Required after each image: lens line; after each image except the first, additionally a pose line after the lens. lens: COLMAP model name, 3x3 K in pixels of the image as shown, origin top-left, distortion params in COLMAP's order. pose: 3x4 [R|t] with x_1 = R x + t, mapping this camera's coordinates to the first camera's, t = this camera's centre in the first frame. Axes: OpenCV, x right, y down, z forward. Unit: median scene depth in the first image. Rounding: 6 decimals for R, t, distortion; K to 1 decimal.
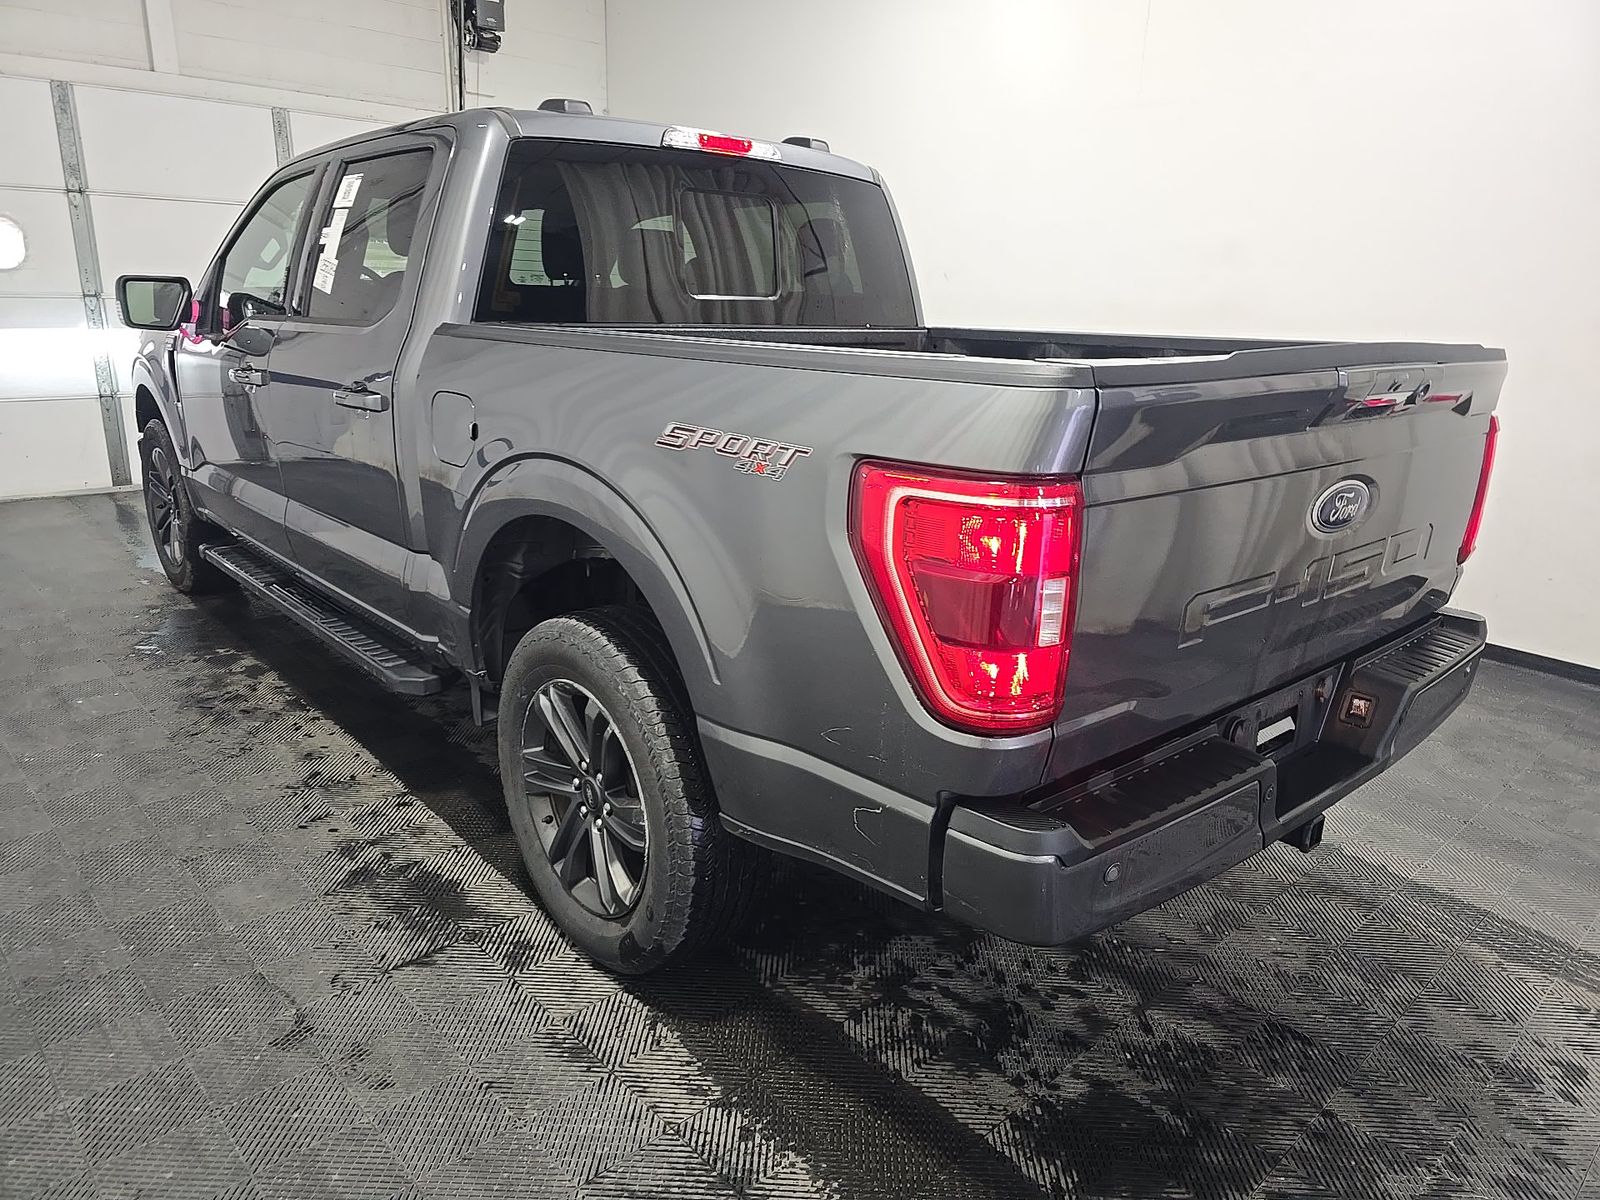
lens RADIAL K [[1084.7, 0, 788.6], [0, 1084.7, 596.7], [0, 0, 1]] dist [0.021018, -0.013138]
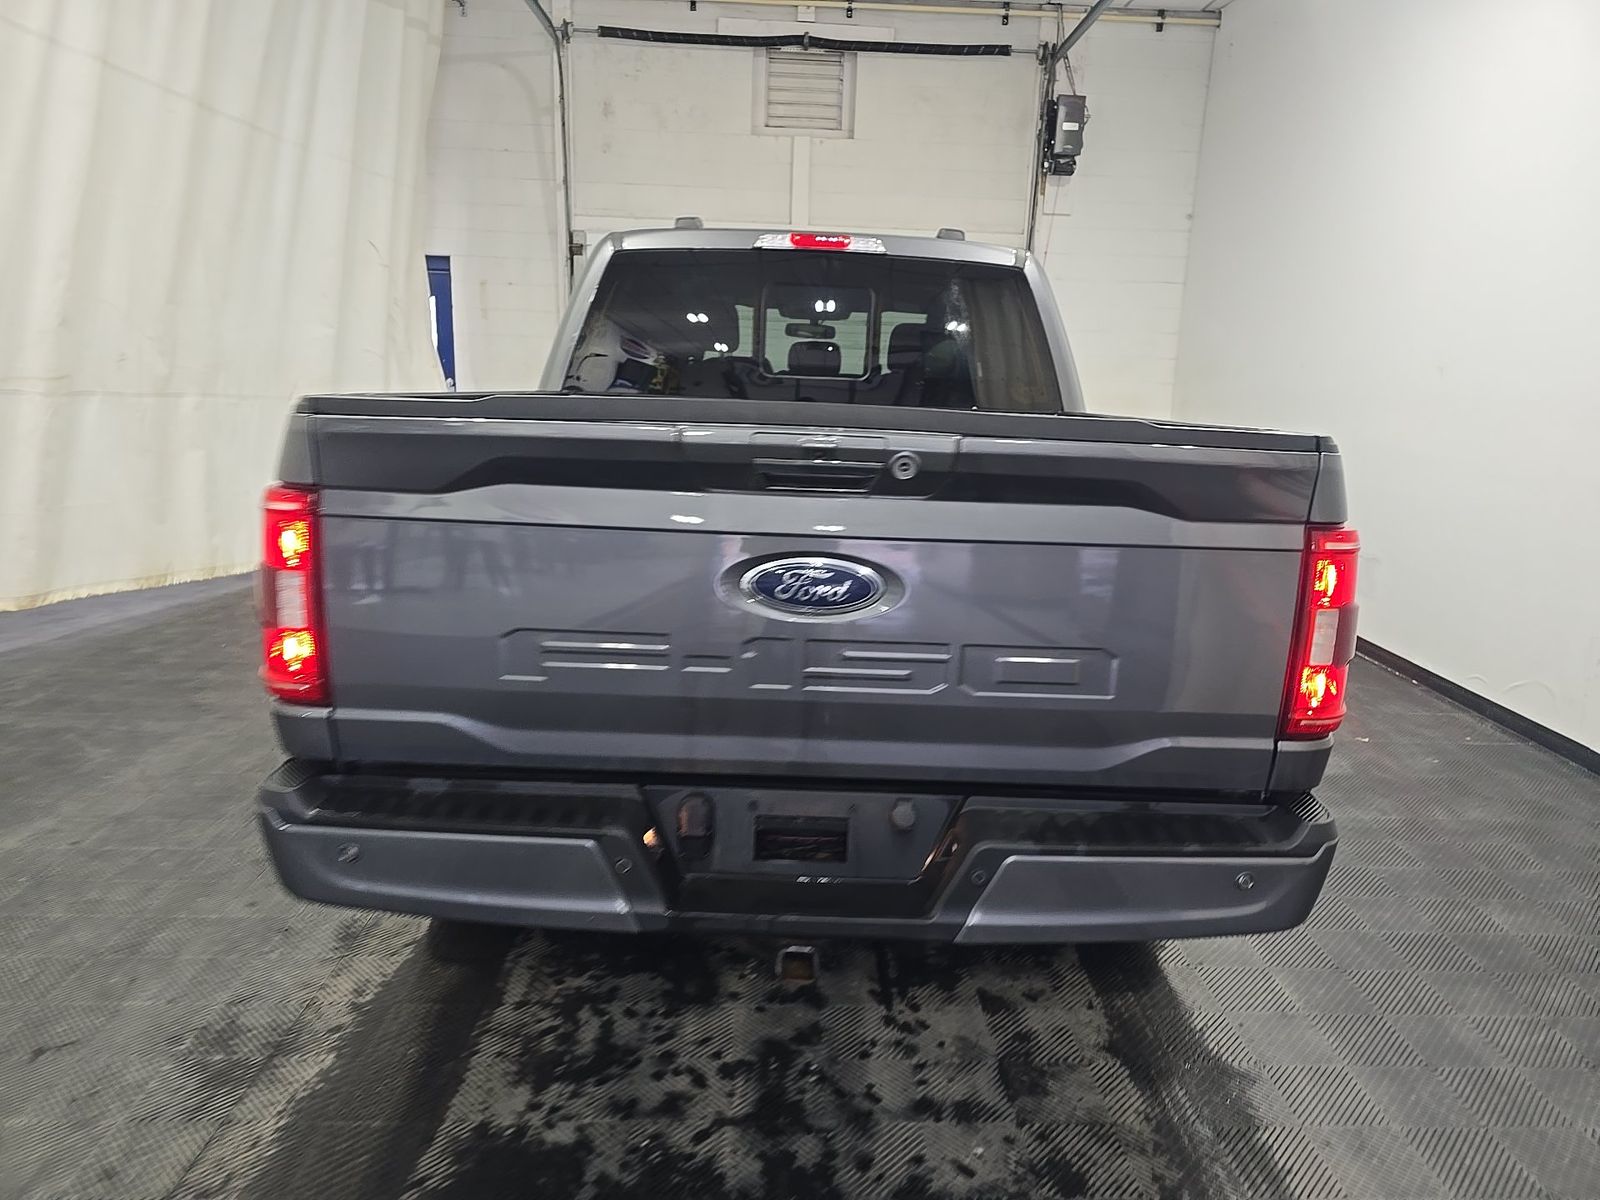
lens RADIAL K [[1084.7, 0, 833.7], [0, 1084.7, 588.4], [0, 0, 1]] dist [0.021018, -0.013138]
pose [[0.755140, 0.129866, -0.642571, 0.904684], [-0.197815, 0.979633, -0.034481, -0.047192], [0.625006, 0.153148, 0.765450, 0.279519]]
